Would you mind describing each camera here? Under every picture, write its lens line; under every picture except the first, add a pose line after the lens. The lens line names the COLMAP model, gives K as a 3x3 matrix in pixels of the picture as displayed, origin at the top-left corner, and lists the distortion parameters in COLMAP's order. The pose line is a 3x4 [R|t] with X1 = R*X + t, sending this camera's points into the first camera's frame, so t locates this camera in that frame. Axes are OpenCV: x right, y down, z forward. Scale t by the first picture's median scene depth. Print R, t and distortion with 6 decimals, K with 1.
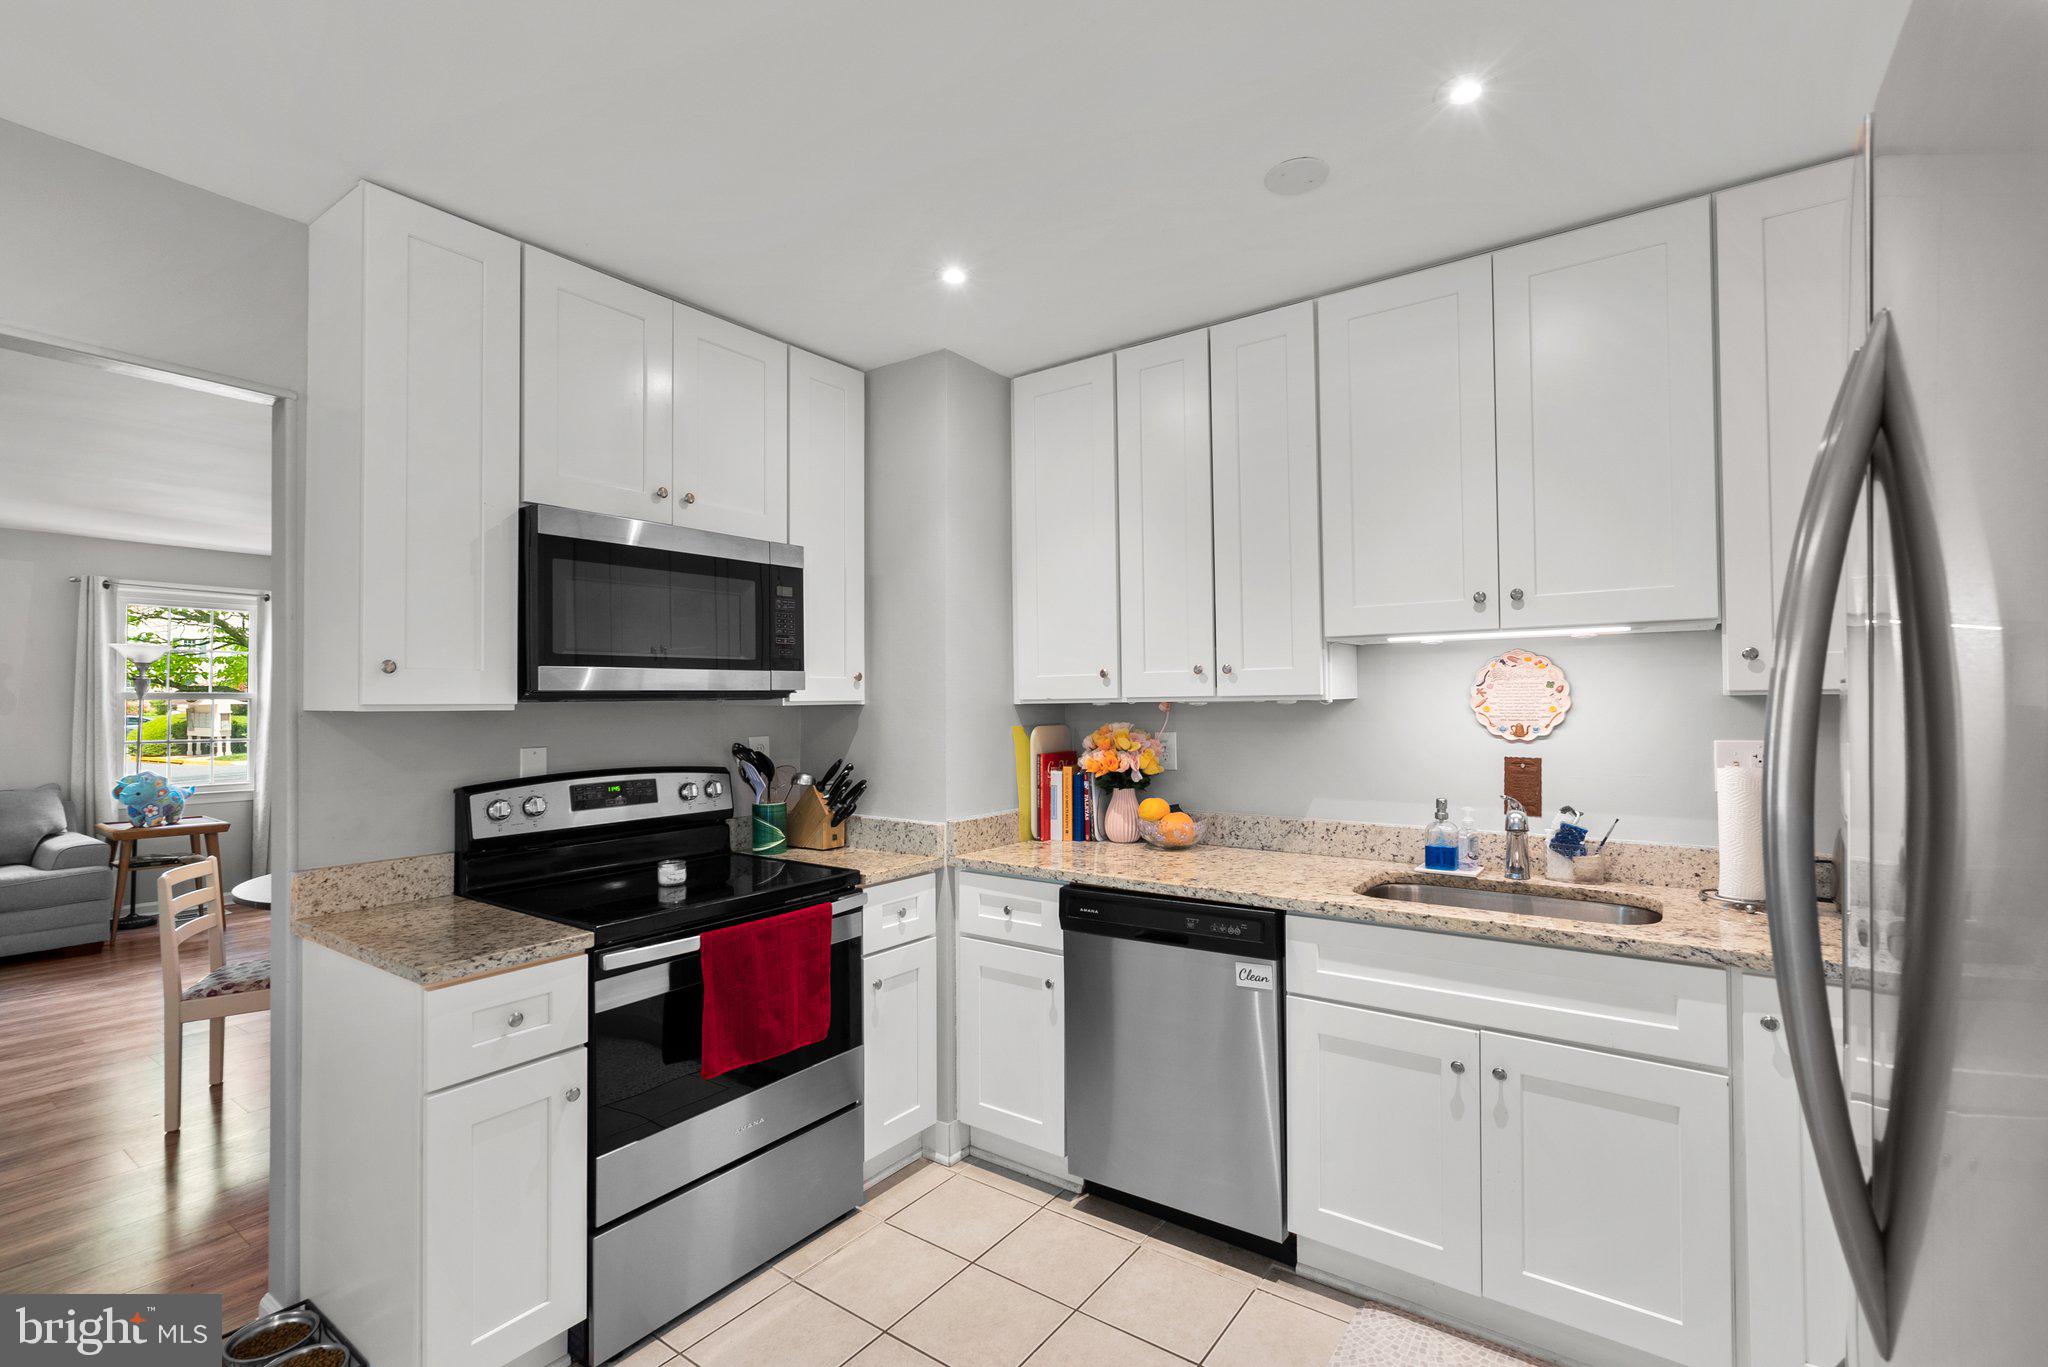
lens RADIAL K [[918.3, 0, 1024.0], [0, 918.3, 683.5], [0, 0, 1]] dist [-0.001232, 0.000002]
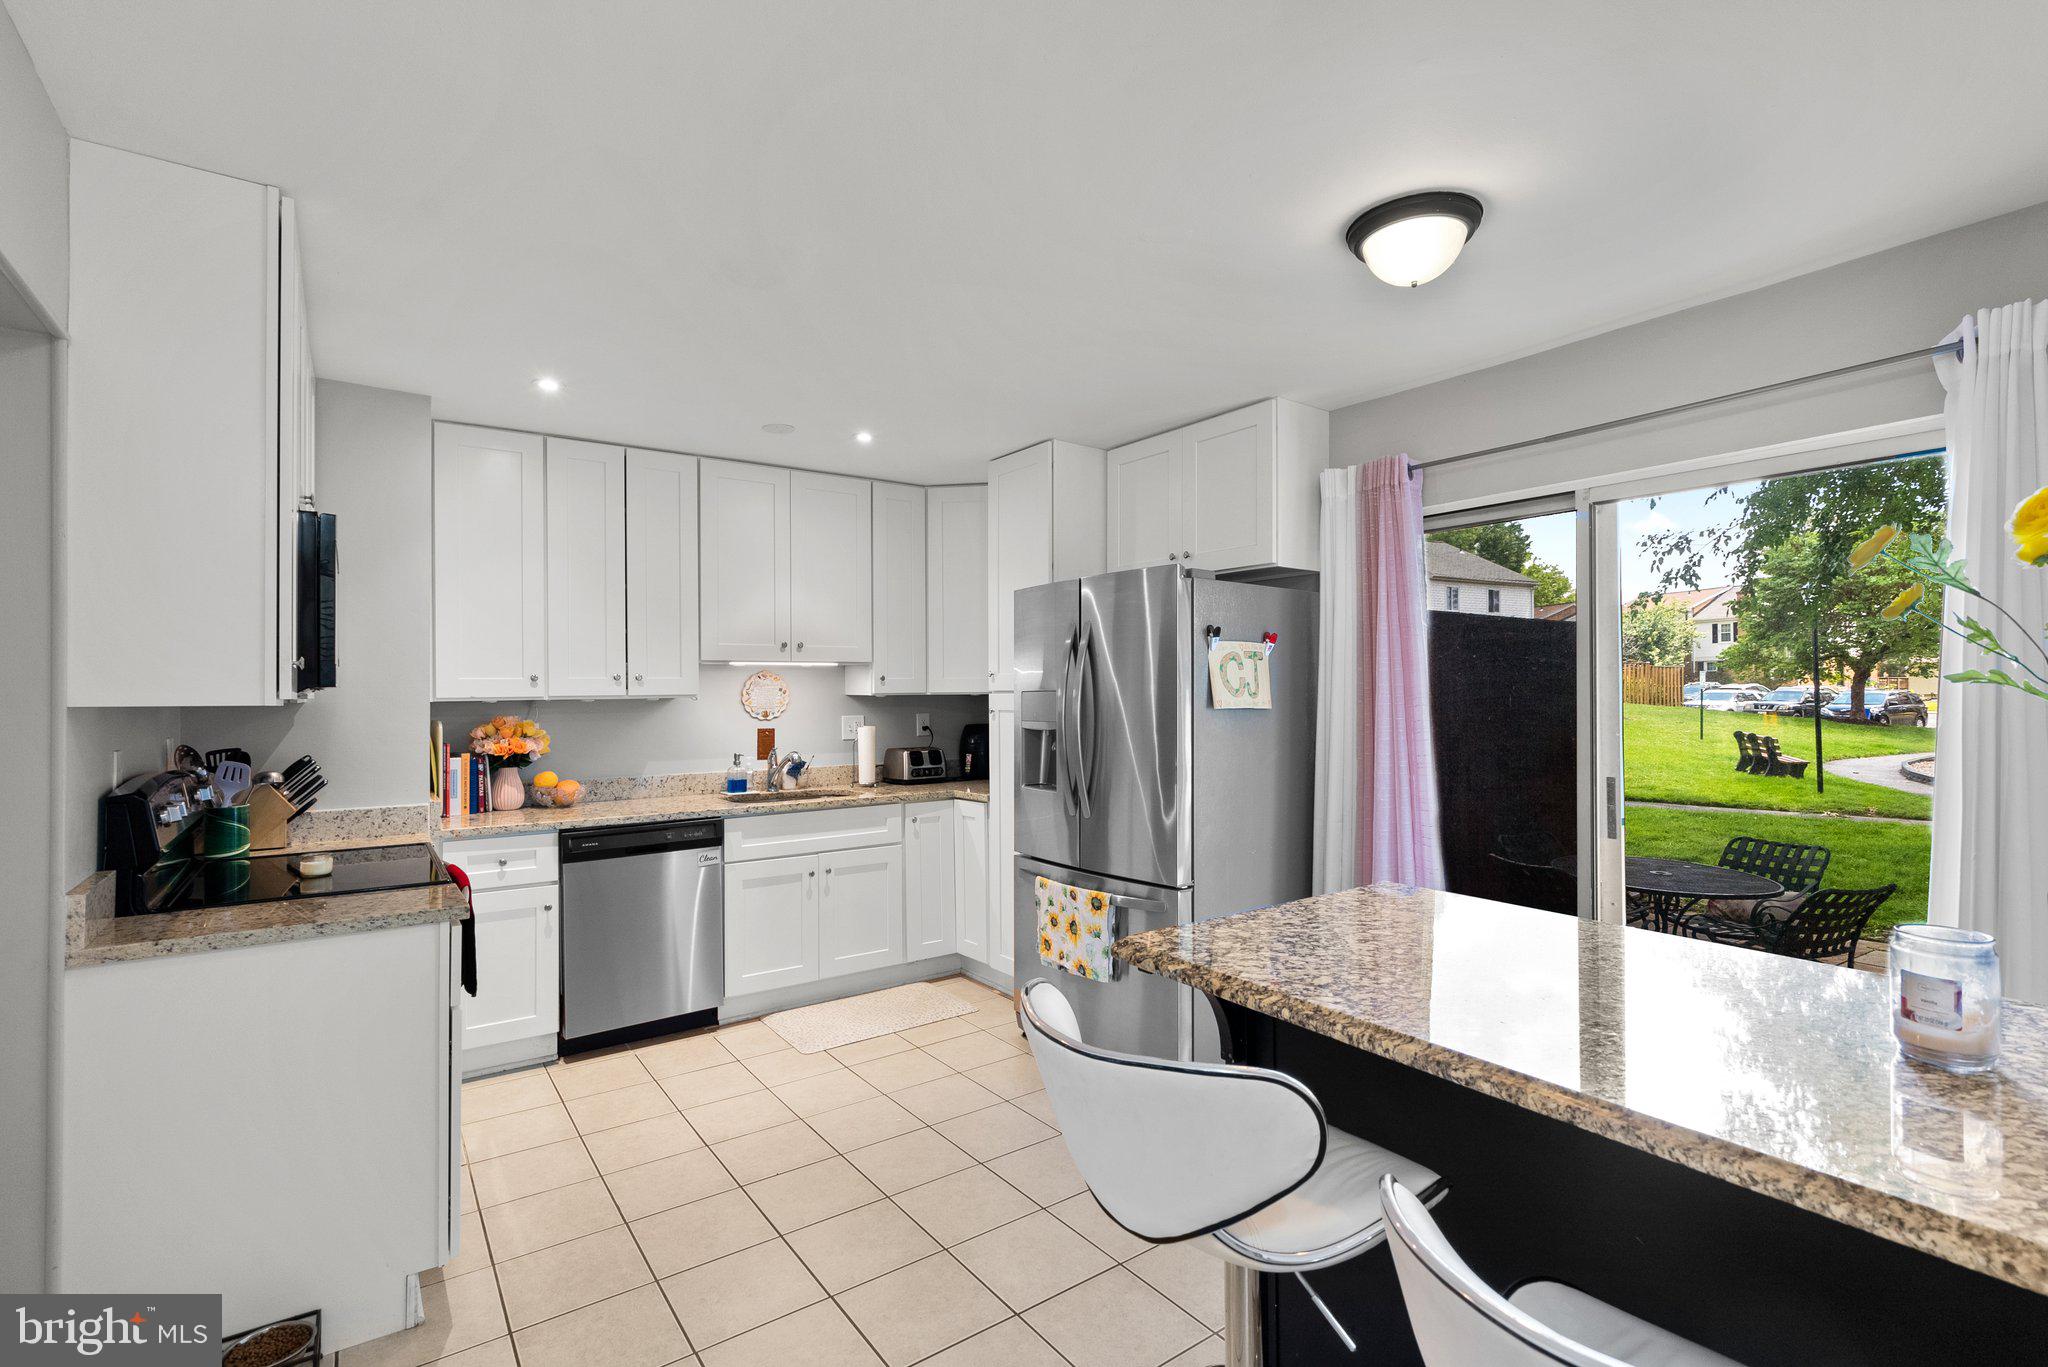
lens RADIAL K [[941.3, 0, 1024.0], [0, 941.3, 683.5], [0, 0, 1]] dist [-0.001285, -0.000167]
pose [[0.308665, 0.016045, 0.951035, -1.077777], [-0.016053, 0.999803, -0.011658, 0.002510], [-0.951035, -0.011668, 0.308862, -0.089080]]
